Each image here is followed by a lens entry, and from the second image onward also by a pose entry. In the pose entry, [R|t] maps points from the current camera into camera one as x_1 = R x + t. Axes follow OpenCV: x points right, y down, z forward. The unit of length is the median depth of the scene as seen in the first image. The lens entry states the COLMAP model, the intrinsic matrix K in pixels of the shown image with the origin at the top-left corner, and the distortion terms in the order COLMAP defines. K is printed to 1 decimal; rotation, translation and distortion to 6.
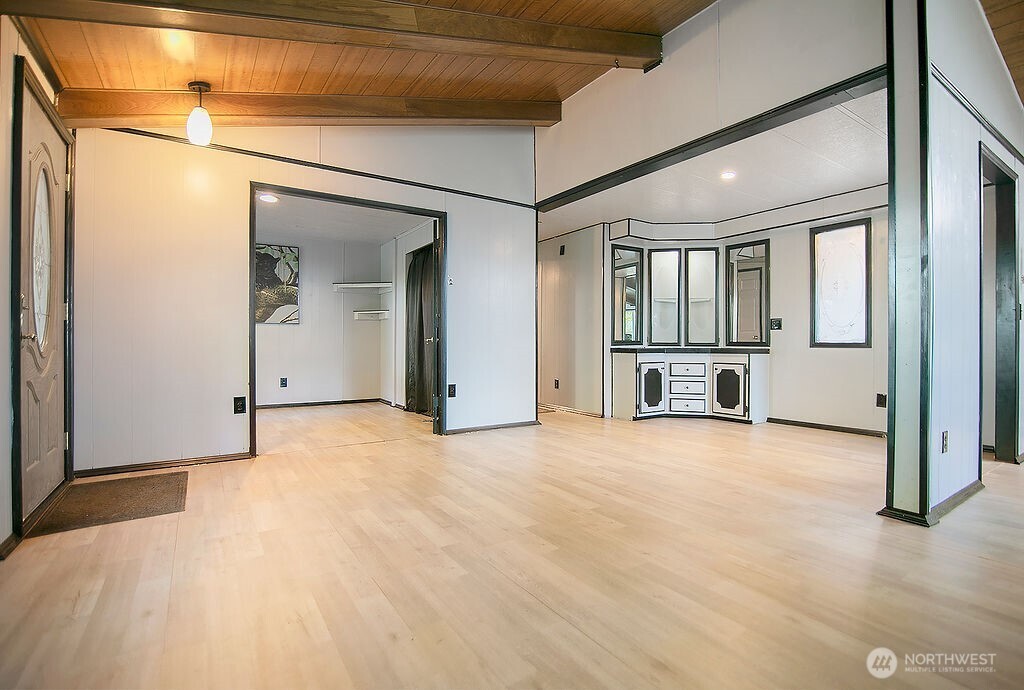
lens RADIAL K [[461.4, 0, 481.9], [0, 461.4, 342.3], [0, 0, 1]] dist [-0.036968, 0.000306]
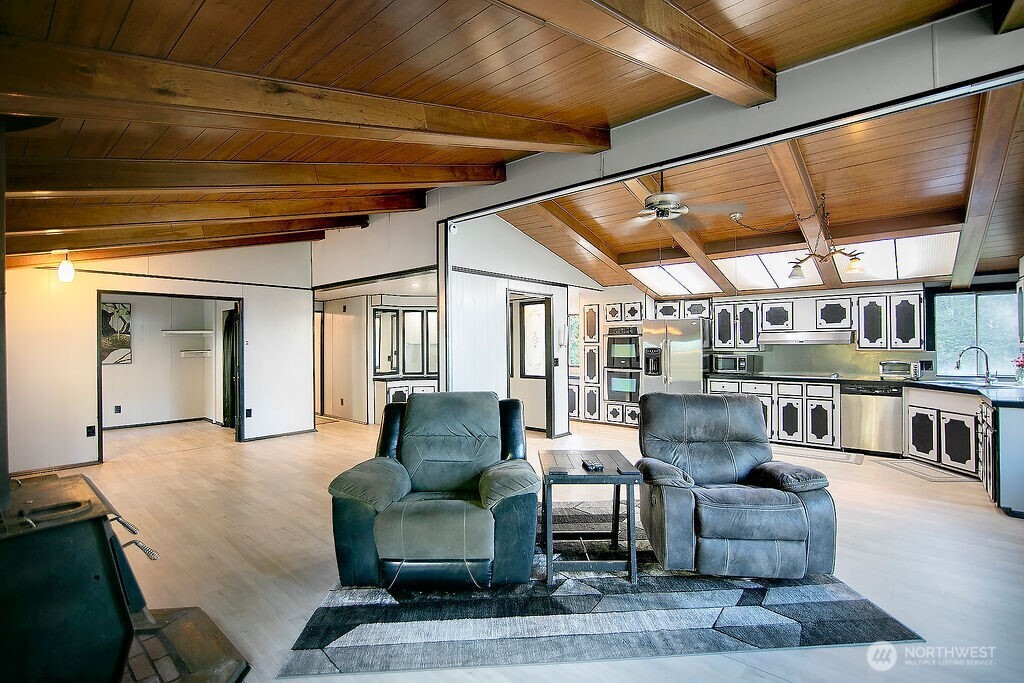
lens RADIAL K [[448.8, 0, 477.6], [0, 448.8, 339.1], [0, 0, 1]] dist [-0.026527, 0.004745]
pose [[0.956815, -0.003628, 0.290675, 0.208131], [0.009497, 0.999779, -0.018781, -0.094204], [-0.290543, 0.020731, 0.956637, -0.574587]]
